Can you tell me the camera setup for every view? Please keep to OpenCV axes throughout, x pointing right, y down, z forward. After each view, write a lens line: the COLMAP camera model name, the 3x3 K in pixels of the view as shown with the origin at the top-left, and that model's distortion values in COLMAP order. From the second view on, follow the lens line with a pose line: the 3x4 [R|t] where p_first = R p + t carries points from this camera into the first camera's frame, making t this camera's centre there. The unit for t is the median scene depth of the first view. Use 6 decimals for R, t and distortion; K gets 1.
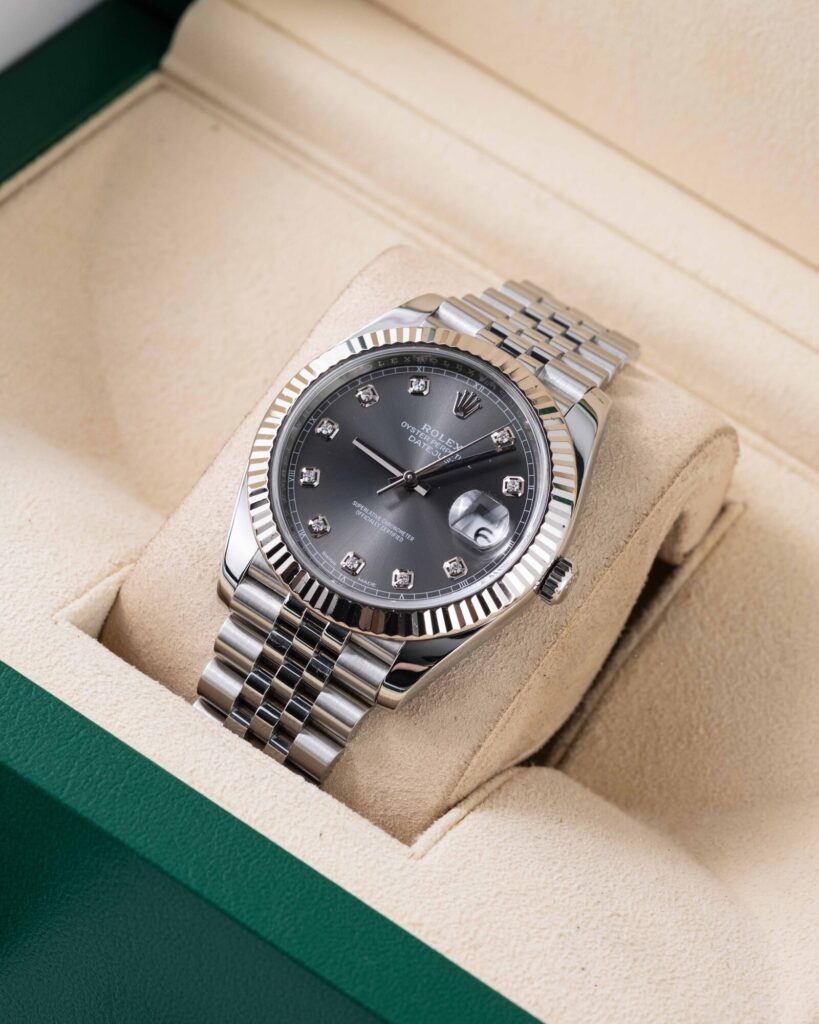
lens RADIAL K [[3953.2, 0, 415.5], [0, 3953.2, 510.4], [0, 0, 1]] dist [0.189313, 0.000000]
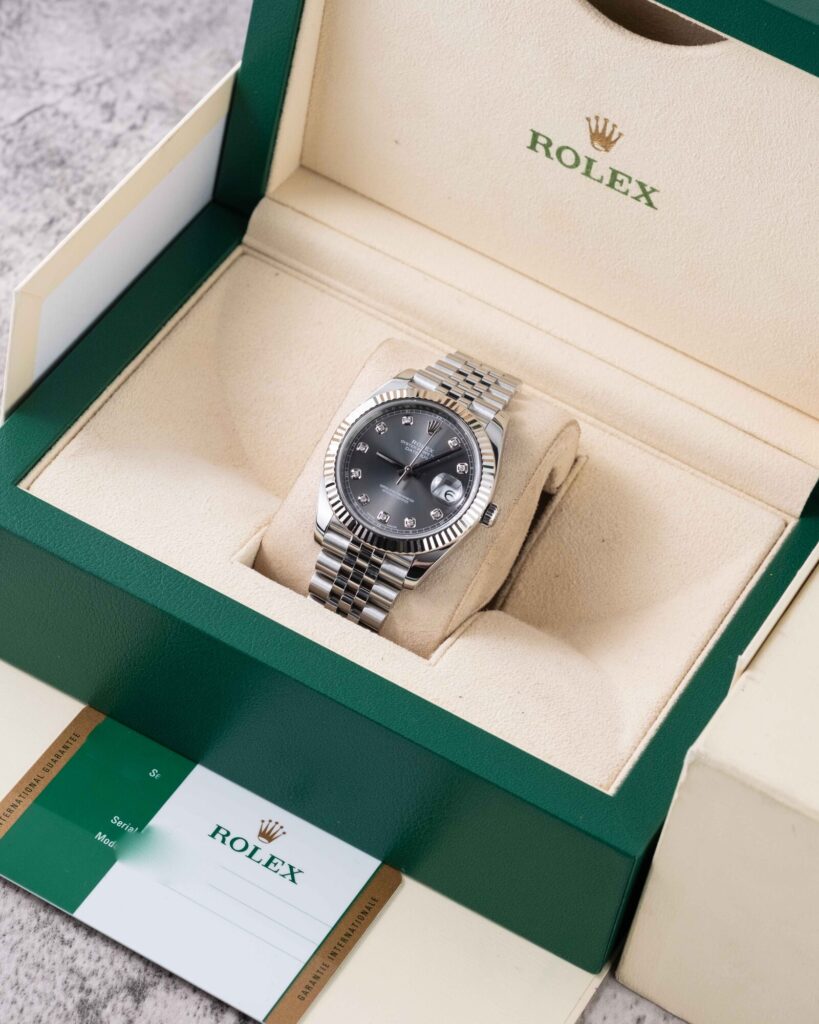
lens RADIAL K [[3953.2, 0, 406.9], [0, 3953.2, 513.5], [0, 0, 1]] dist [0.189313, 0.000000]
pose [[0.994652, -0.102906, 0.008820, -0.020761], [0.102277, 0.993255, 0.054632, -0.089743], [-0.014382, -0.053438, 0.998468, -0.895006]]
